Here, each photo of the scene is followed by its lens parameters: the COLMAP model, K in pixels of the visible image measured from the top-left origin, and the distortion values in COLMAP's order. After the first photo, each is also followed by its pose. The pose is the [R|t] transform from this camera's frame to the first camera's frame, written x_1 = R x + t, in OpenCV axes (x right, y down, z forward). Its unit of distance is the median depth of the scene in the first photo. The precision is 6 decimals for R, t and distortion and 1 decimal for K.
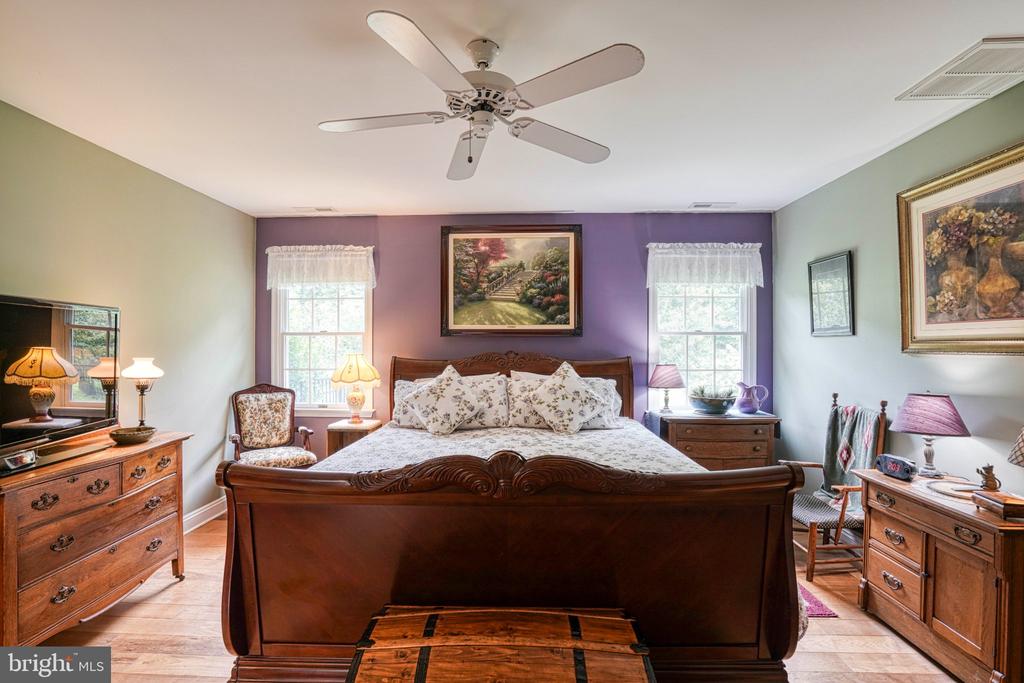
lens RADIAL K [[481.3, 0, 515.4], [0, 481.3, 343.9], [0, 0, 1]] dist [-0.061315, 0.025865]
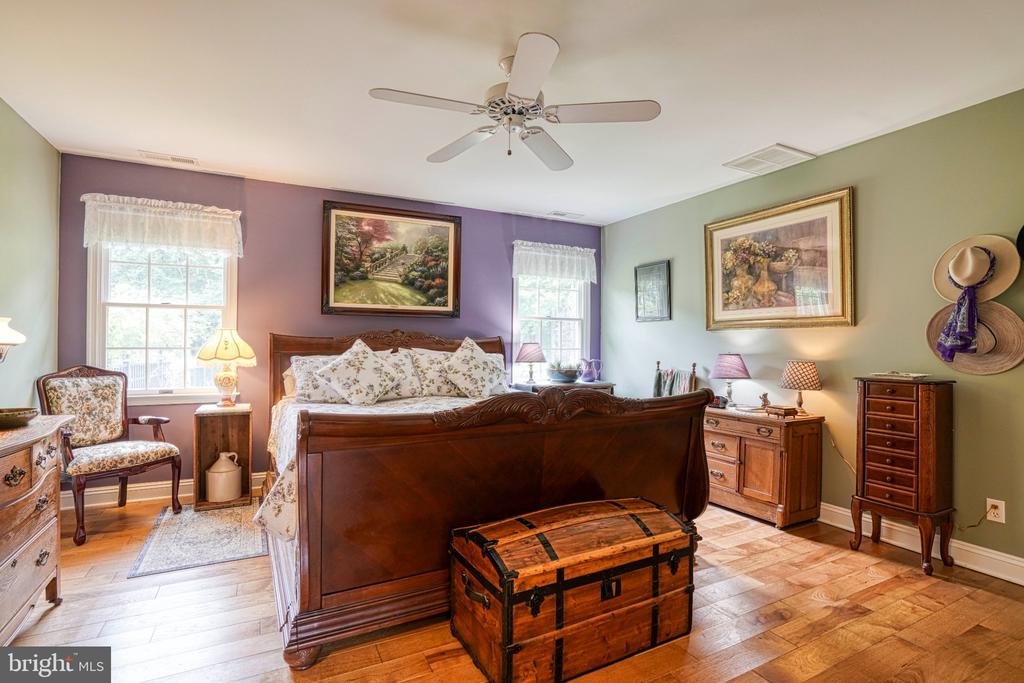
lens RADIAL K [[481.3, 0, 515.4], [0, 481.3, 343.9], [0, 0, 1]] dist [-0.061315, 0.025865]
pose [[0.874949, 0.008257, 0.484145, -0.291764], [-0.009327, 0.999956, -0.000199, 0.044198], [-0.484126, -0.004341, 0.874987, -0.031307]]
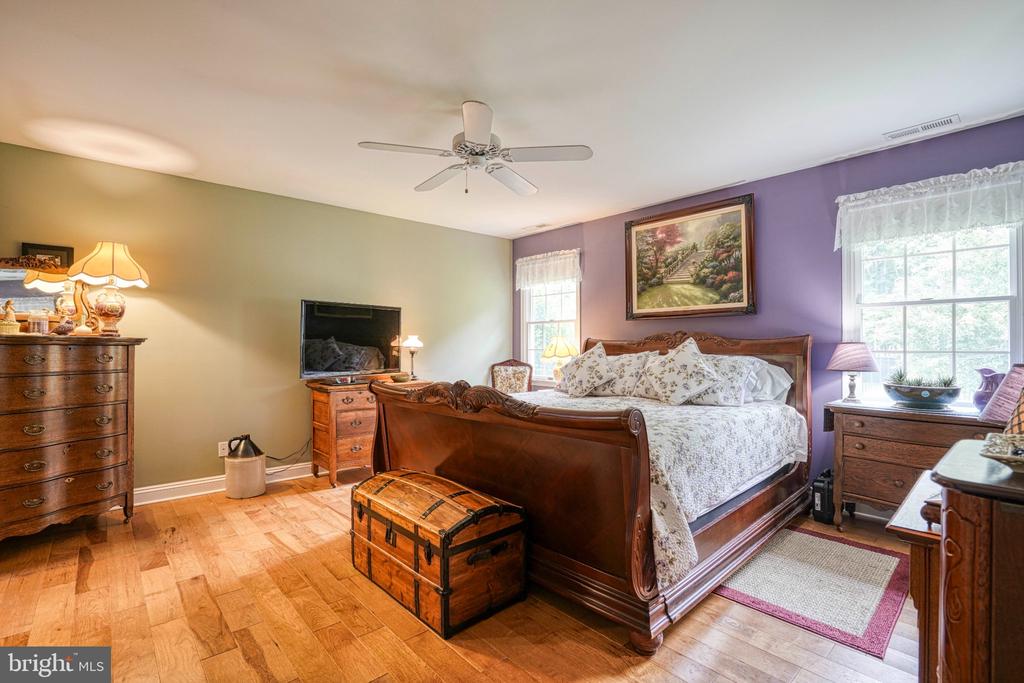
lens RADIAL K [[471.9, 0, 488.4], [0, 471.9, 341.5], [0, 0, 1]] dist [-0.059661, 0.024660]
pose [[0.679209, -0.005513, -0.733924, 0.455746], [0.001029, 0.999978, -0.006560, 0.043837], [0.733944, 0.003701, 0.679199, 0.018287]]
